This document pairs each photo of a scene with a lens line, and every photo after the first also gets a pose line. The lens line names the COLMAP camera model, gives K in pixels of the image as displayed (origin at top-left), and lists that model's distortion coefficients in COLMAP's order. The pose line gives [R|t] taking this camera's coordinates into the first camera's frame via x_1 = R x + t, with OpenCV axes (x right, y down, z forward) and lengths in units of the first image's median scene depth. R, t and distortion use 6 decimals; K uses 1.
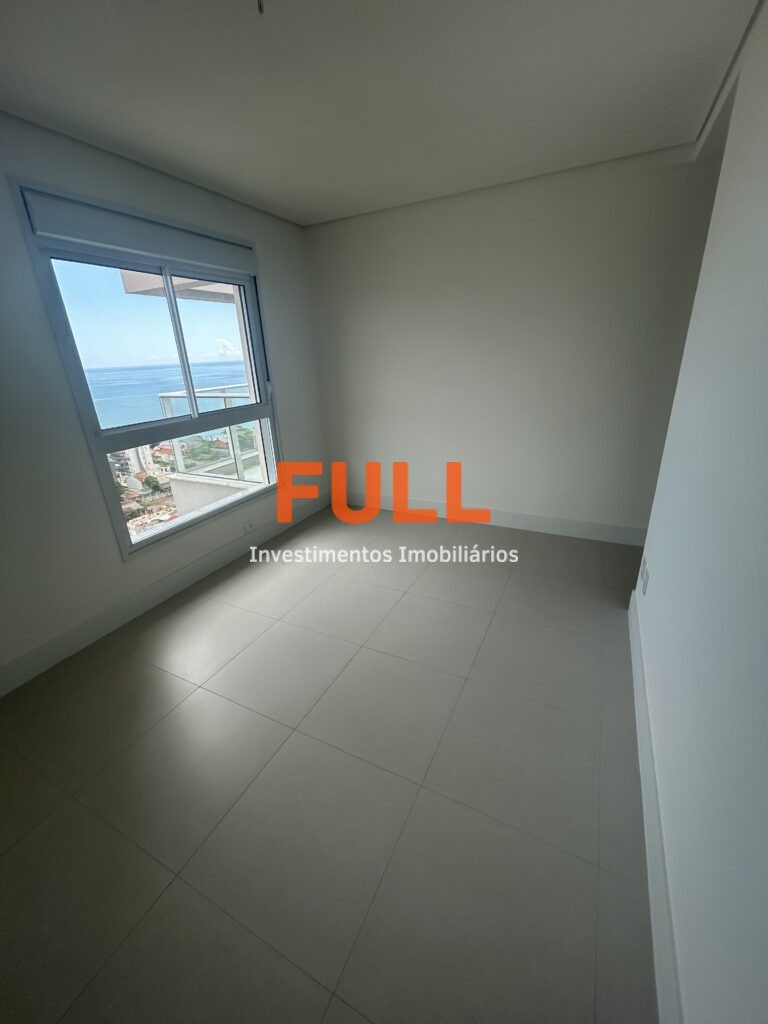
lens RADIAL K [[410.4, 0, 381.1], [0, 410.4, 507.3], [0, 0, 1]] dist [-0.001360, 0.000077]
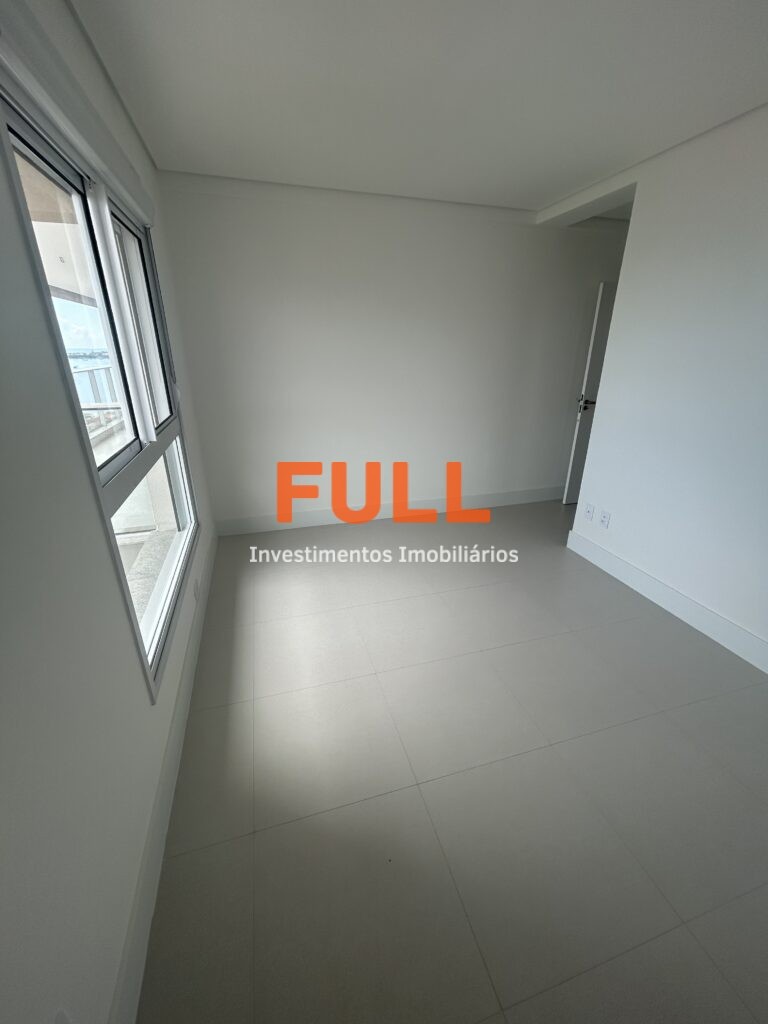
lens RADIAL K [[410.4, 0, 381.1], [0, 410.4, 507.3], [0, 0, 1]] dist [-0.001360, 0.000077]
pose [[0.728819, -0.202661, 0.654028, -0.501298], [0.210584, 0.975241, 0.067529, -0.069439], [-0.651520, 0.088512, 0.753450, 0.253081]]
